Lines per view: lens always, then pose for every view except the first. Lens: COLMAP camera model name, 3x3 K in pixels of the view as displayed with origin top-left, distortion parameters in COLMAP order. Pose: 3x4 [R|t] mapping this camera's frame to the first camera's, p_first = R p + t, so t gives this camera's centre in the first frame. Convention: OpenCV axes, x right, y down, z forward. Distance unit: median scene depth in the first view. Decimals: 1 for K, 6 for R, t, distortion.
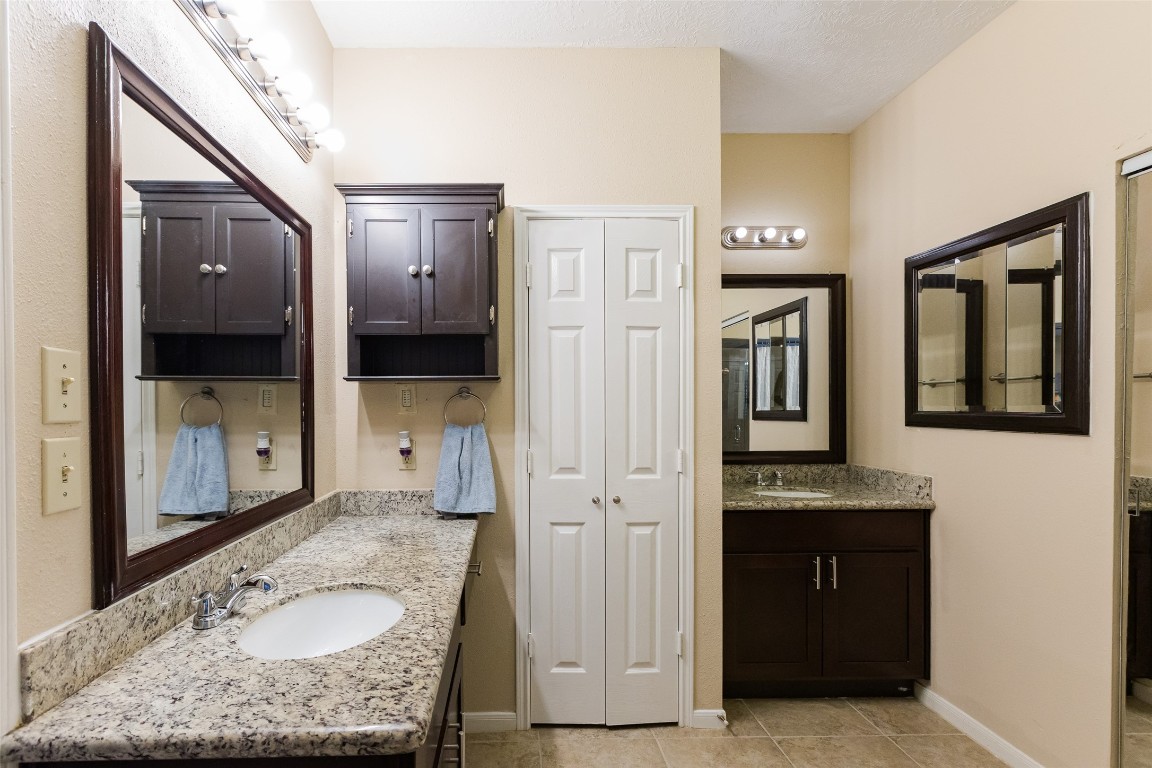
lens RADIAL K [[536.7, 0, 515.7], [0, 536.7, 410.5], [0, 0, 1]] dist [0.003651, 0.000941]
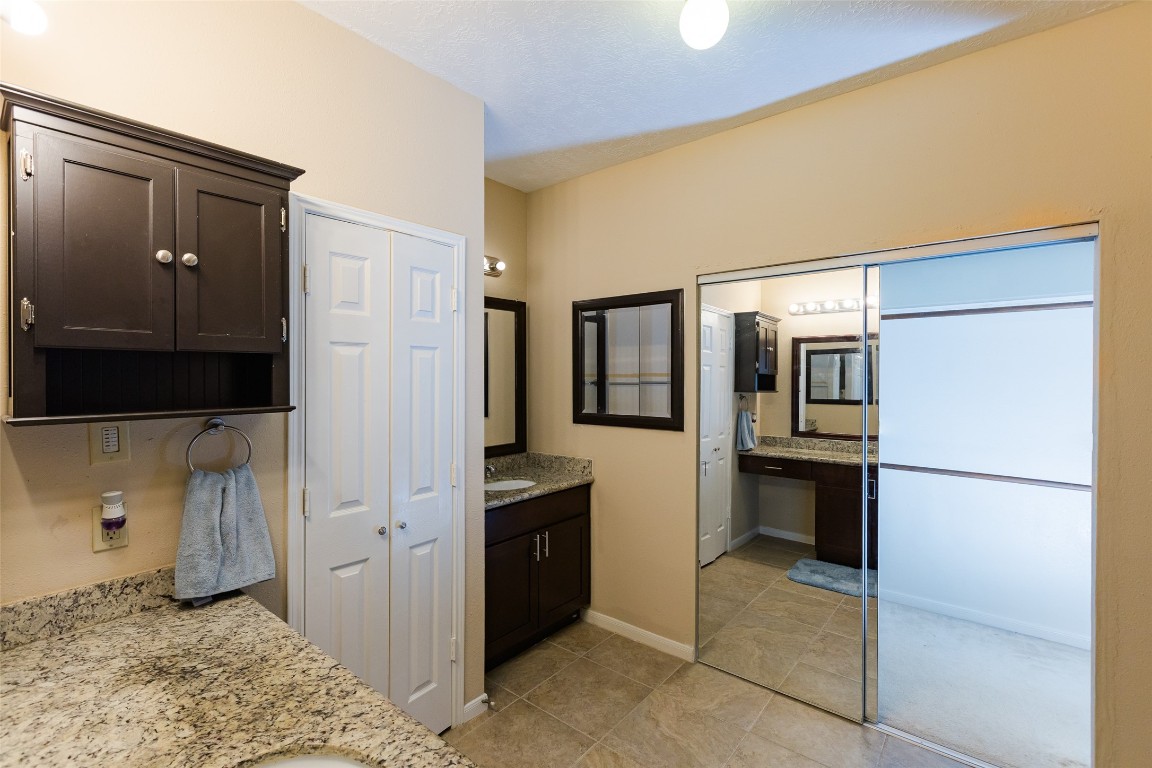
lens RADIAL K [[512.8, 0, 578.7], [0, 512.8, 378.6], [0, 0, 1]] dist [0.002952, 0.000125]
pose [[0.649756, 0.002203, 0.760140, -0.302920], [0.003435, 0.999977, -0.005834, -0.089863], [-0.760135, 0.006402, 0.649733, 0.159686]]
